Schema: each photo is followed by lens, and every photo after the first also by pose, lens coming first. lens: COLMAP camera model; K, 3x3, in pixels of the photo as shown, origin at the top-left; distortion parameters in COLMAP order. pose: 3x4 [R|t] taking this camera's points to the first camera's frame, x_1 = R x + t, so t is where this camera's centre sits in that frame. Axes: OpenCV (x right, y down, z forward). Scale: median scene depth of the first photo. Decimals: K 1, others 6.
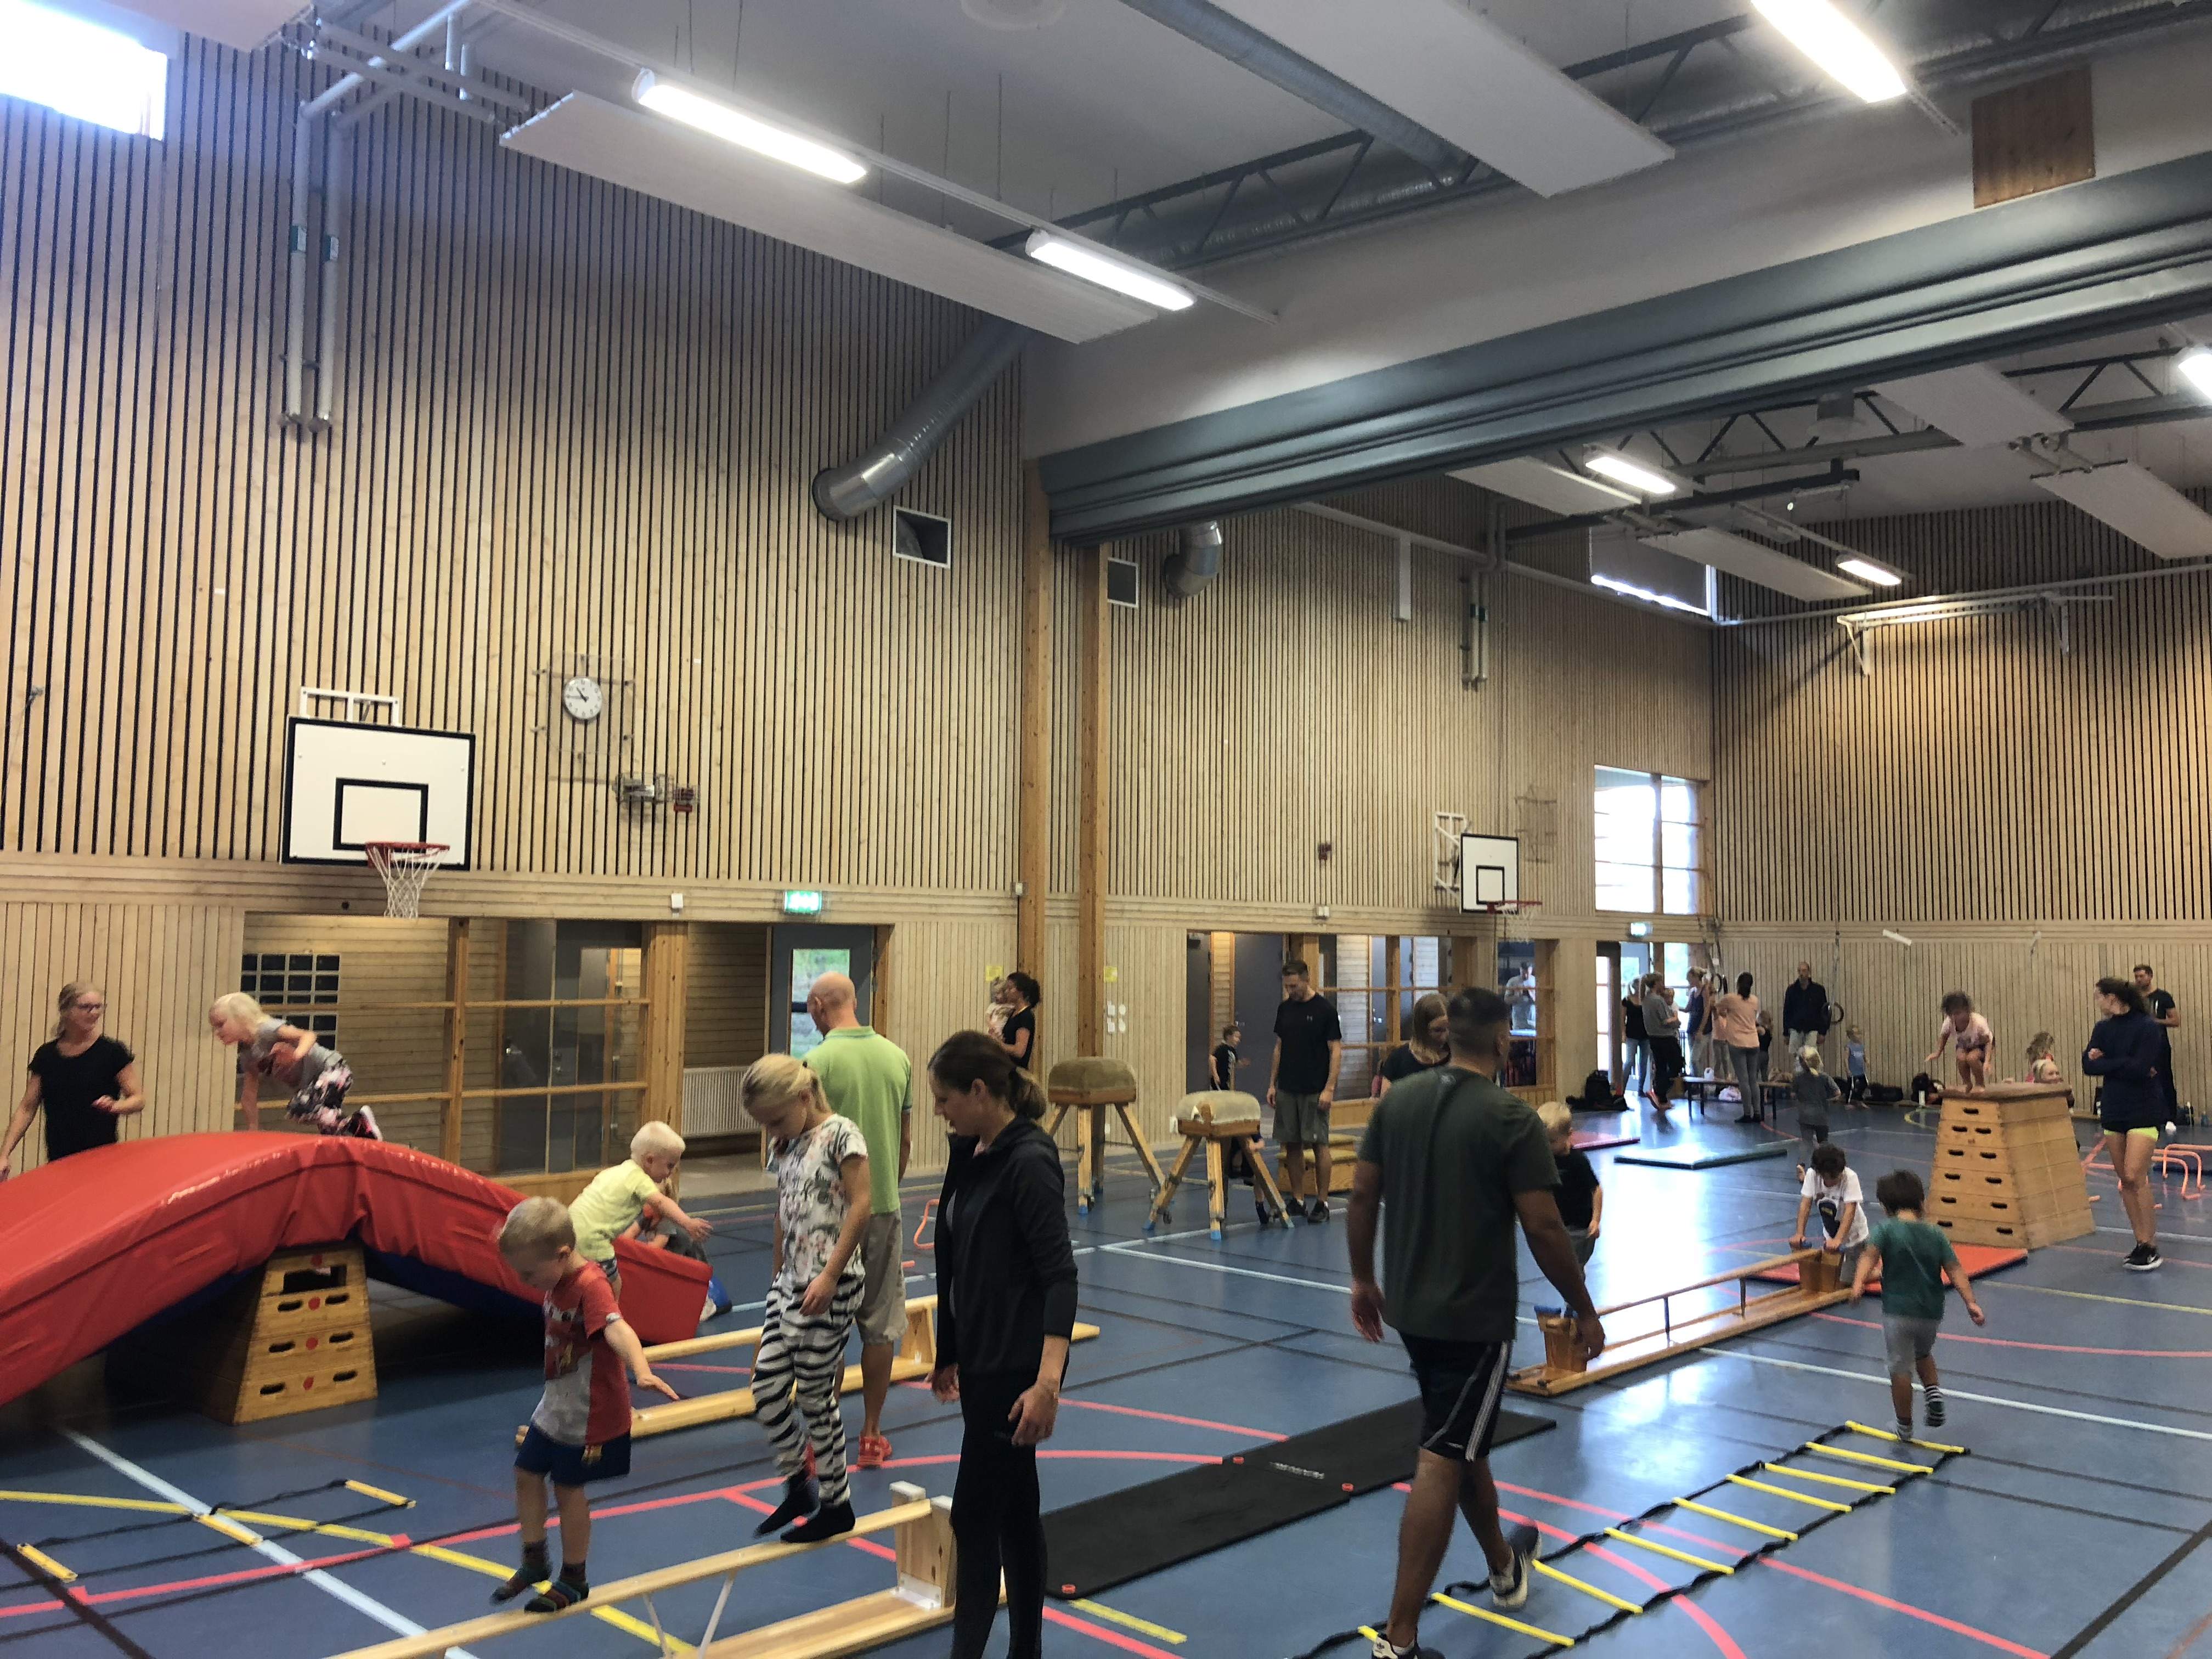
lens RADIAL K [[1796.5, 0, 1106.0], [0, 1796.5, 829.5], [0, 0, 1]] dist [0.071142, -0.119454]
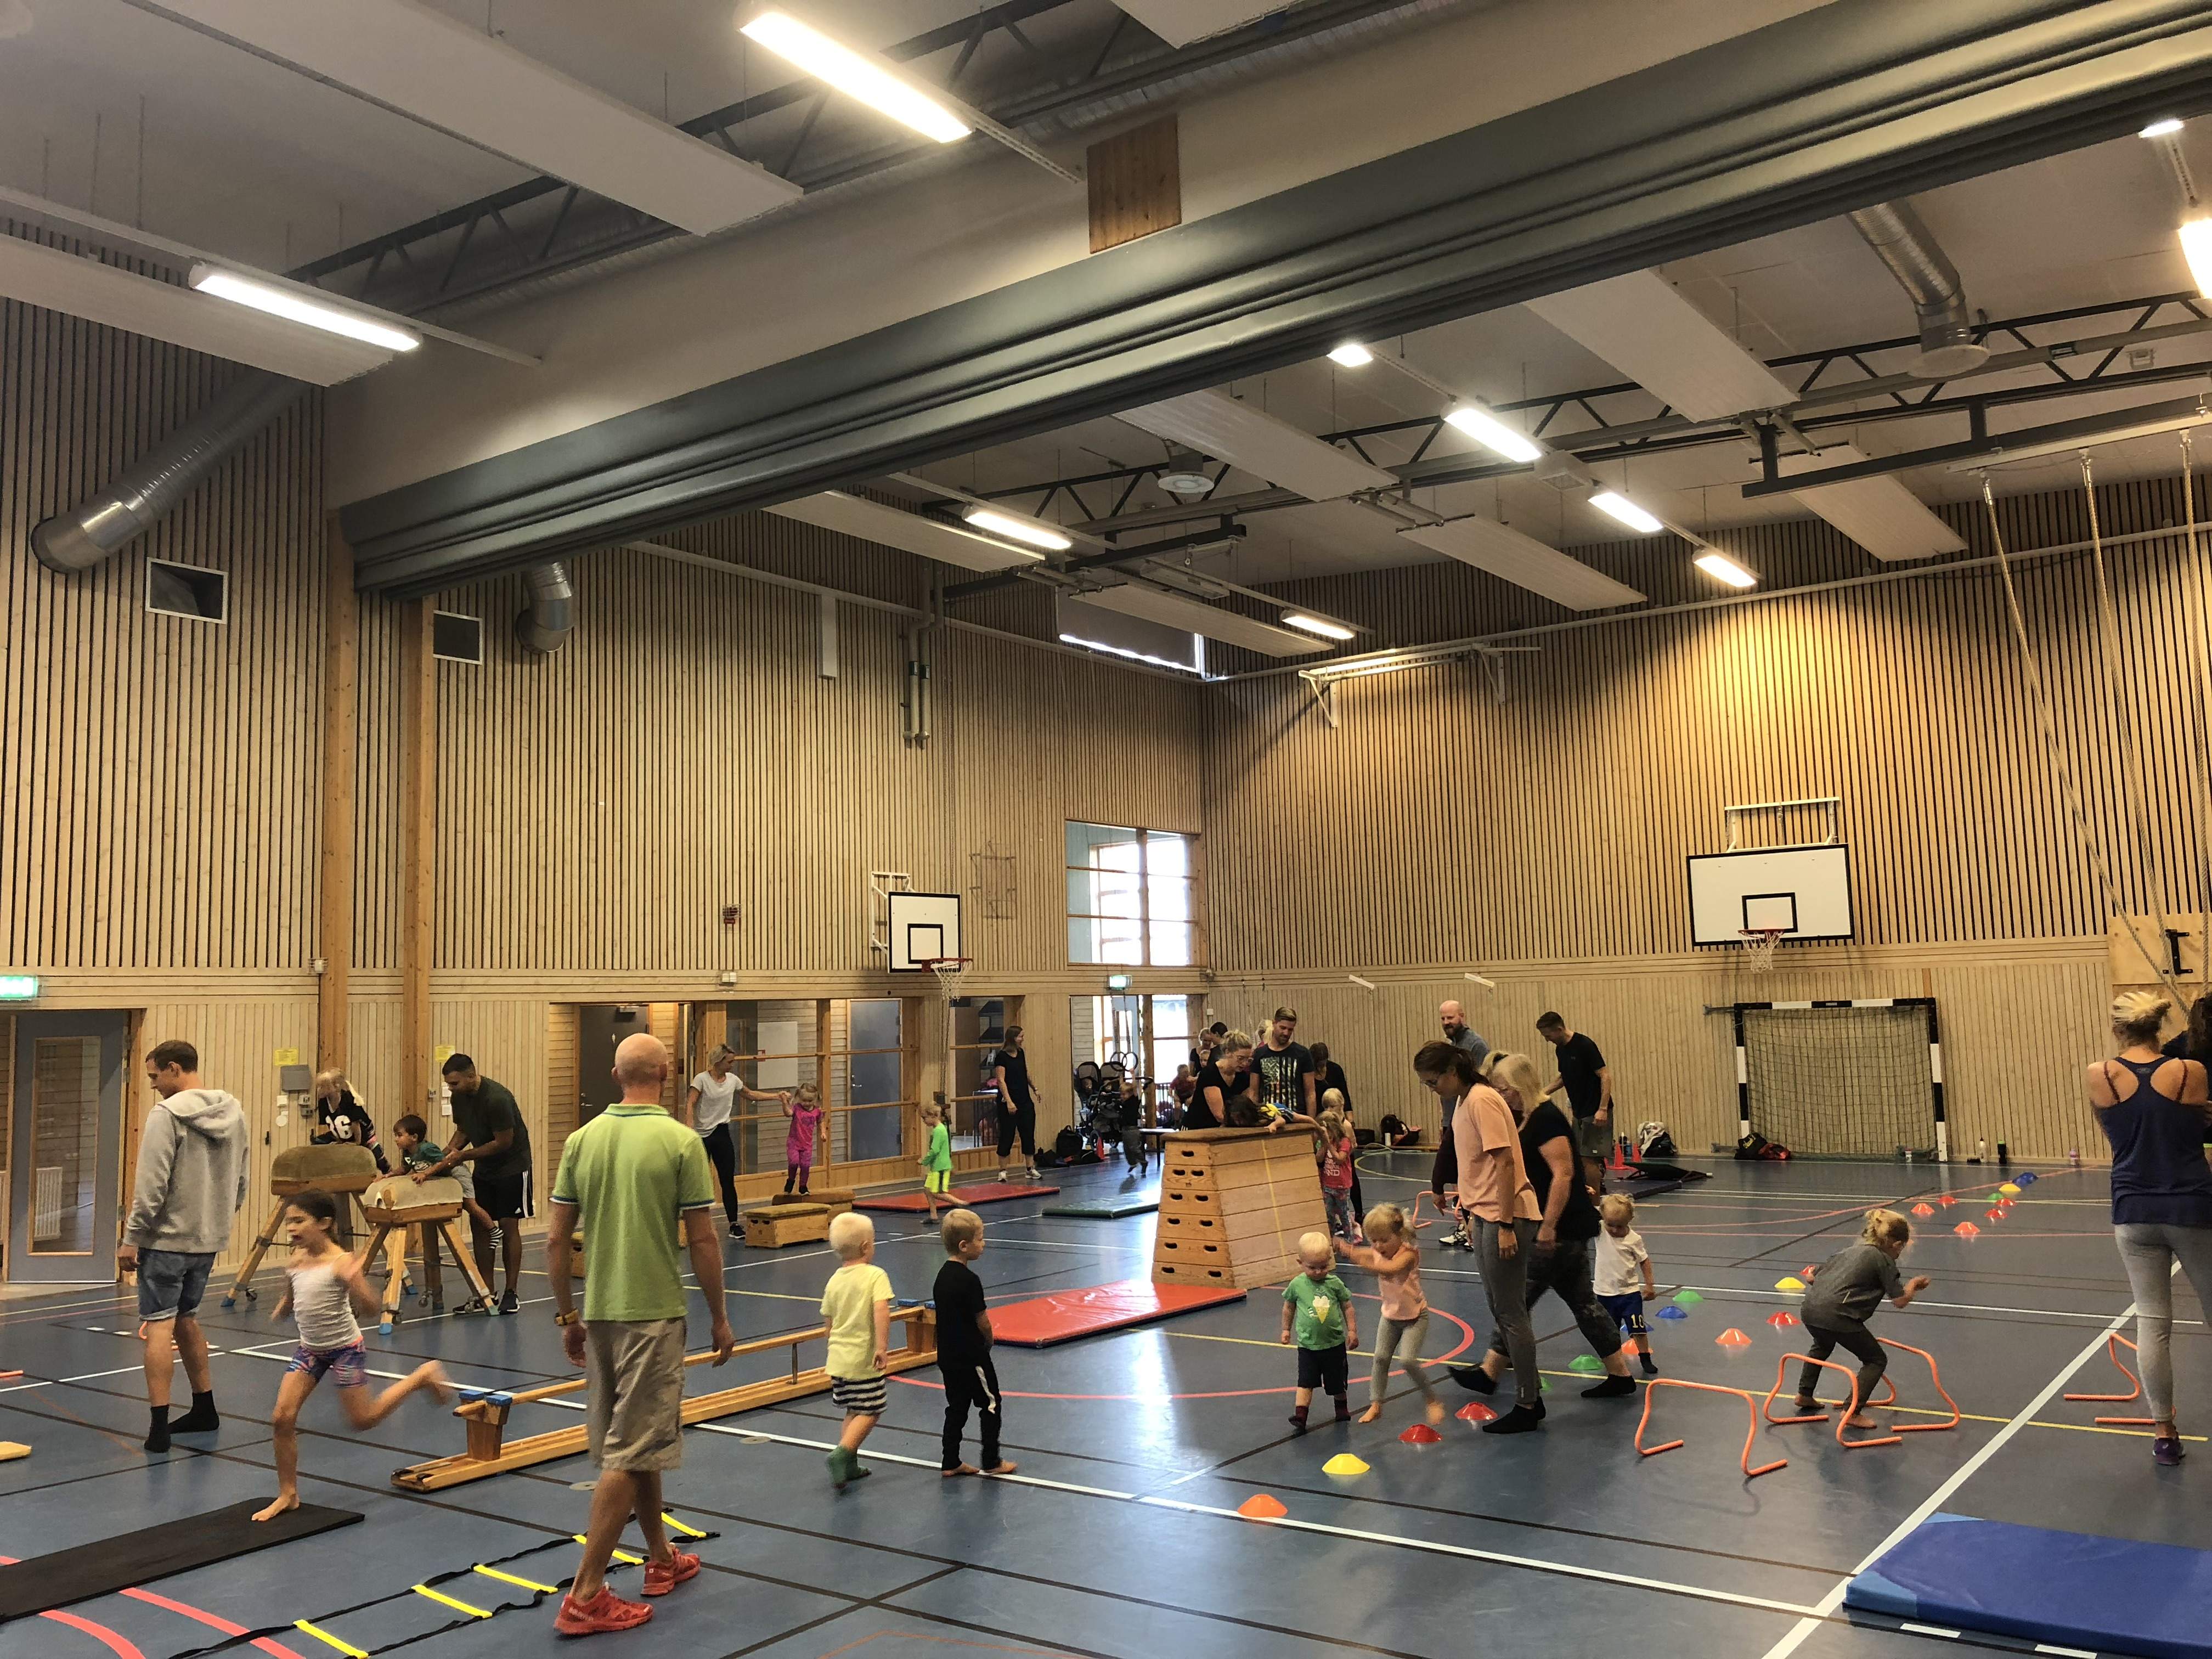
lens RADIAL K [[1796.5, 0, 1106.0], [0, 1796.5, 829.5], [0, 0, 1]] dist [0.071142, -0.119454]
pose [[0.990958, -0.024355, 0.131944, 0.194325], [0.029383, 0.998909, -0.036293, 0.007268], [-0.130916, 0.039841, 0.990593, 0.010370]]
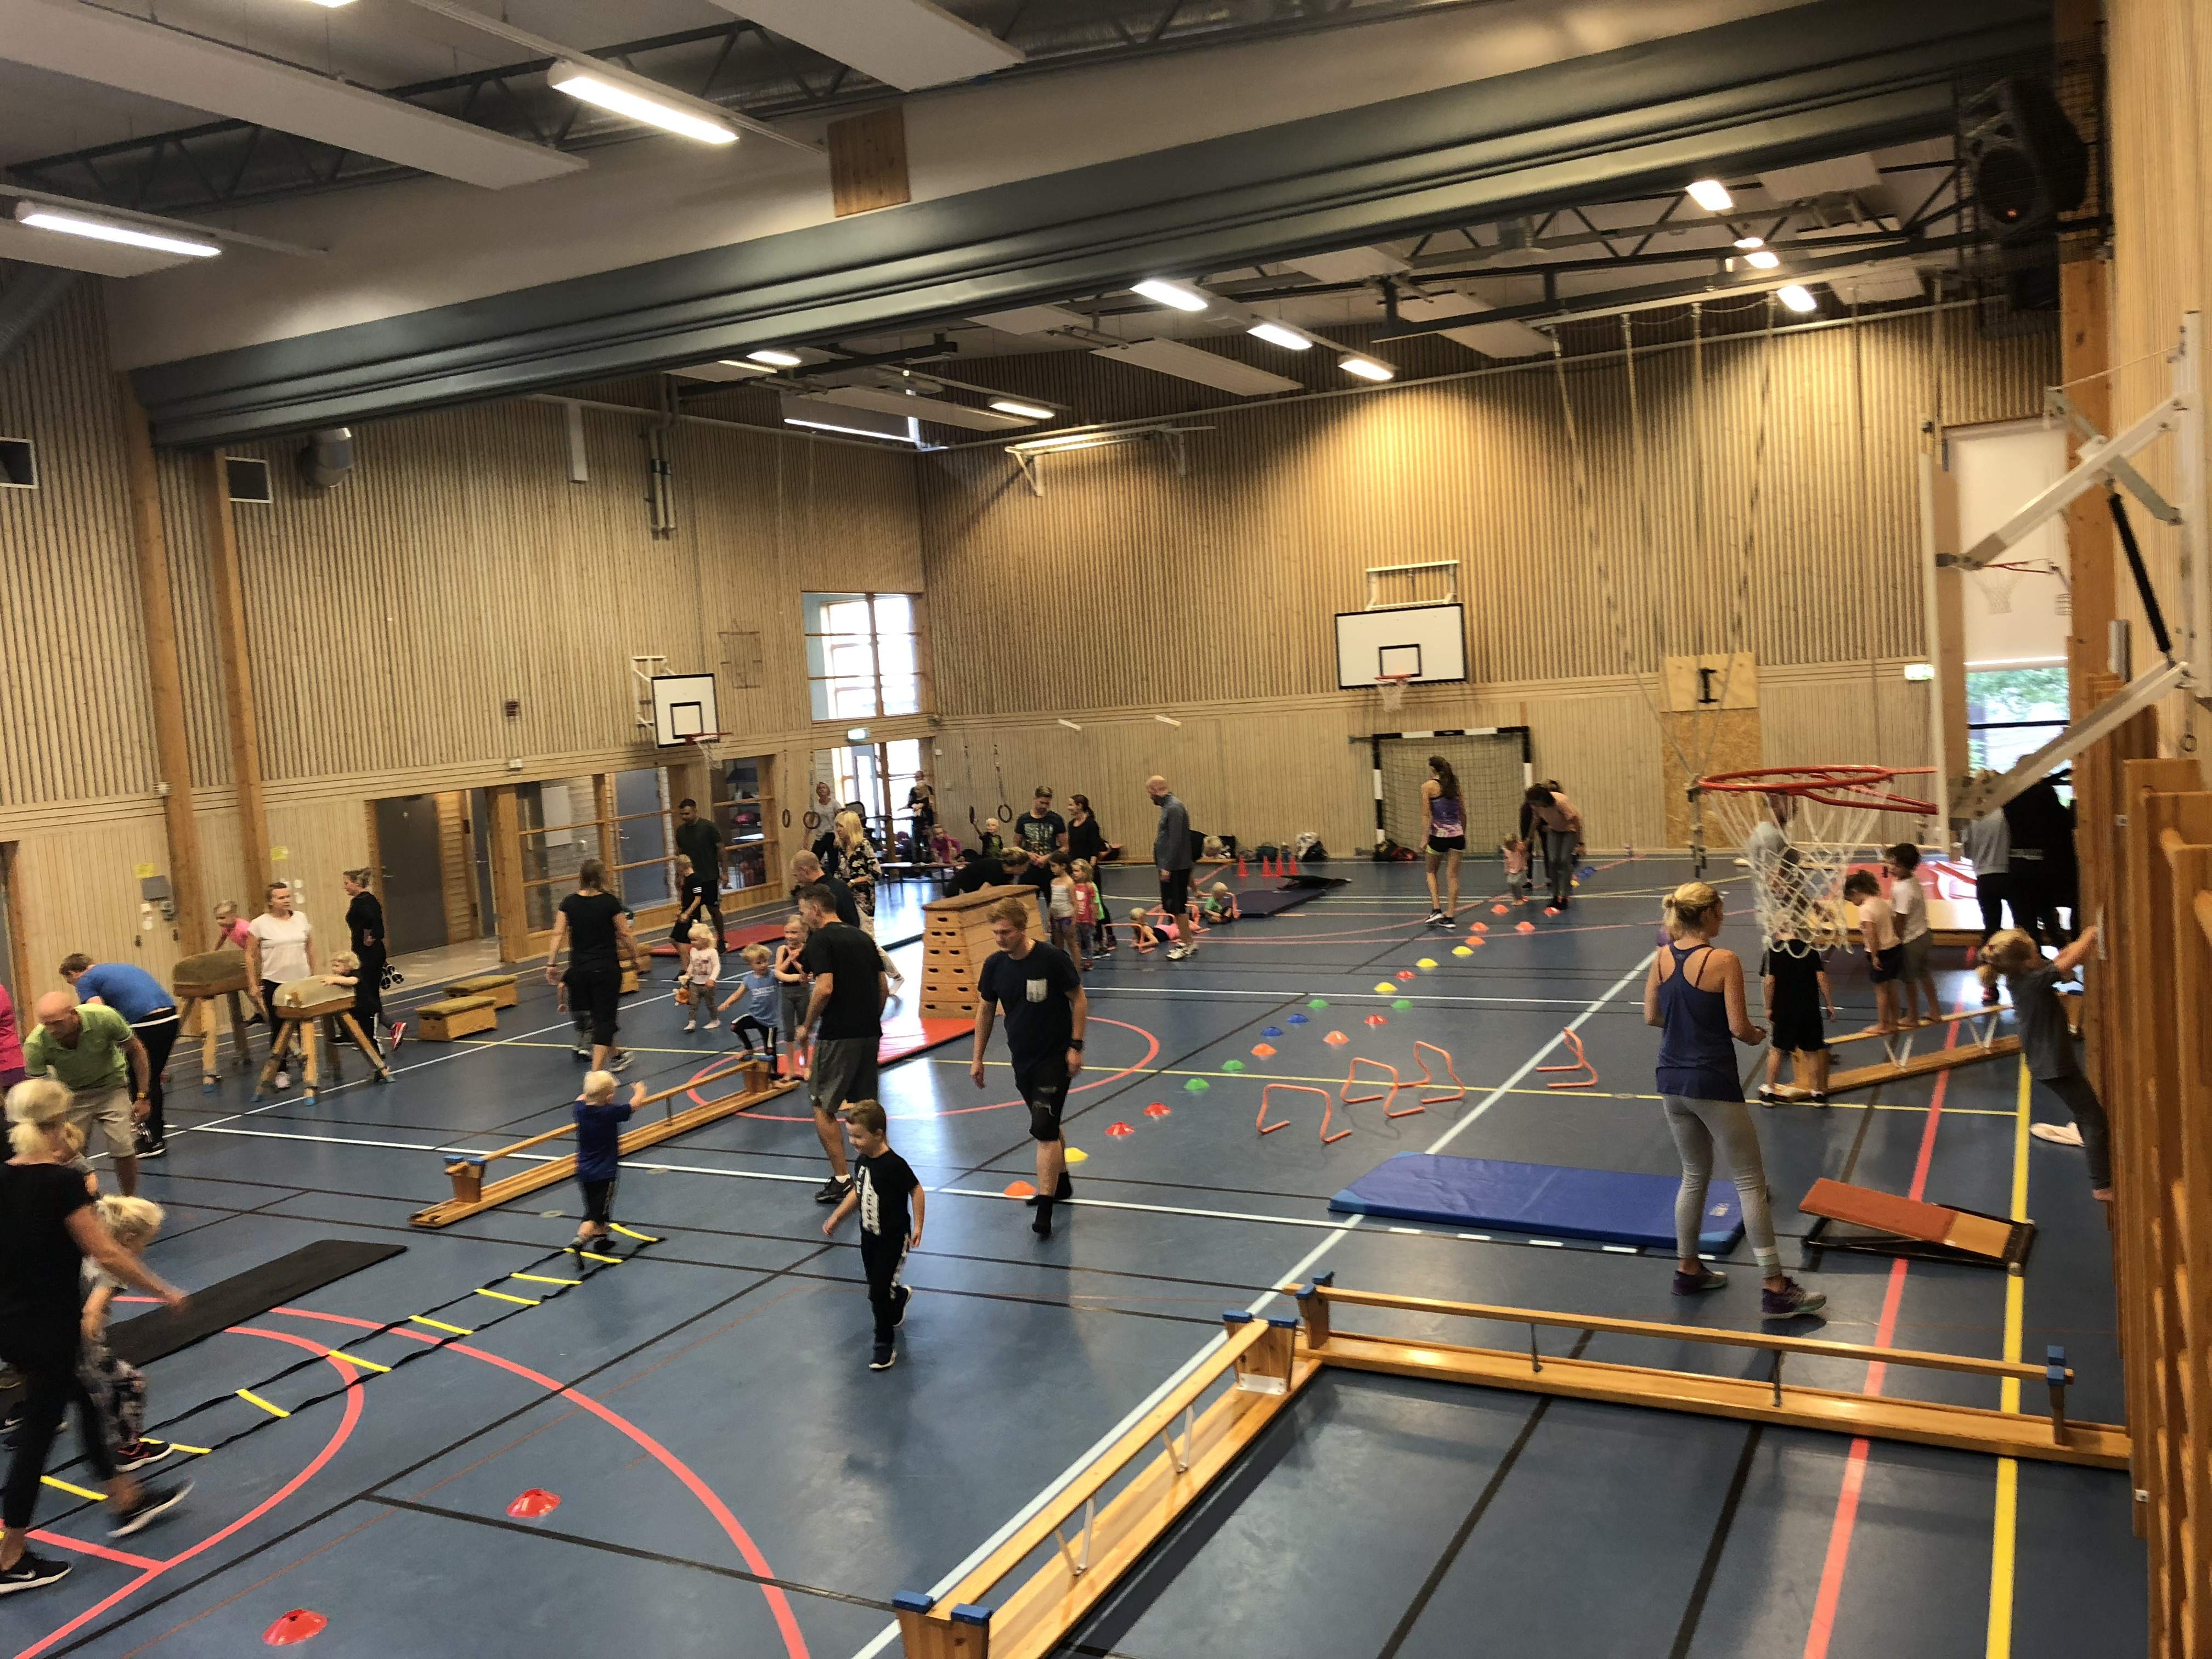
lens RADIAL K [[1786.9, 0, 1106.0], [0, 1786.9, 829.5], [0, 0, 1]] dist [0.044242, -0.057077]
pose [[0.954626, -0.100769, 0.280242, 0.152204], [0.058678, 0.986211, 0.154740, -0.062324], [-0.291971, -0.131275, 0.947375, -0.144380]]
